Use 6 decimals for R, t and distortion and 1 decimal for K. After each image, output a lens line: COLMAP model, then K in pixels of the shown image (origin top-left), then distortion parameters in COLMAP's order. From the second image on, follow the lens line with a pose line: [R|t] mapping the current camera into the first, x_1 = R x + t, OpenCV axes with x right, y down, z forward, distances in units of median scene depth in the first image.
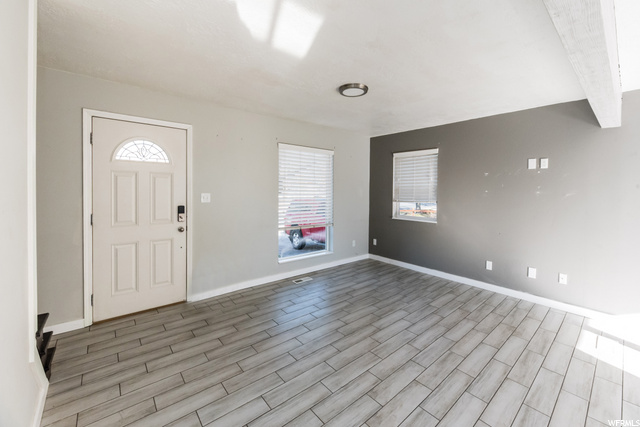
lens RADIAL K [[257.8, 0, 324.4], [0, 257.8, 194.9], [0, 0, 1]] dist [-0.000087, -0.000043]
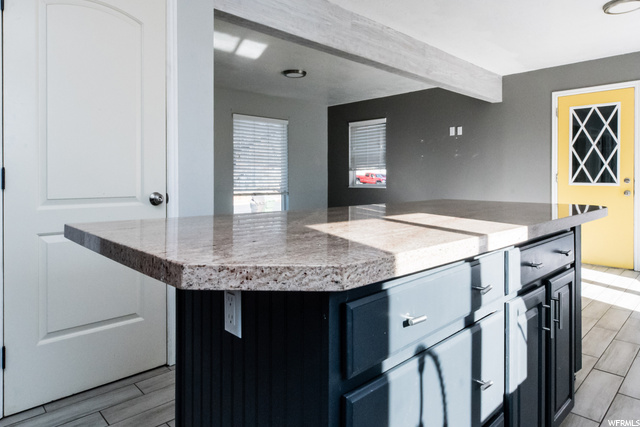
lens RADIAL K [[407.0, 0, 339.2], [0, 407.0, 176.2], [0, 0, 1]] dist [0.001213, 0.001156]
pose [[0.994734, -0.017186, 0.101041, 0.098174], [0.019978, 0.999444, -0.026683, 0.129686], [-0.100526, 0.028561, 0.994524, -0.828114]]
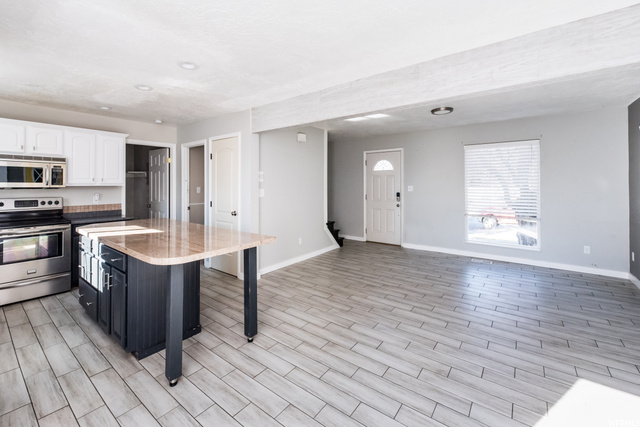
lens RADIAL K [[296.6, 0, 307.0], [0, 296.6, 182.8], [0, 0, 1]] dist [-0.000527, -0.000140]
pose [[0.159993, -0.019324, -0.986929, 1.300777], [-0.015152, 0.999642, -0.022029, 0.025878], [0.987002, 0.018479, 0.159643, 0.021204]]
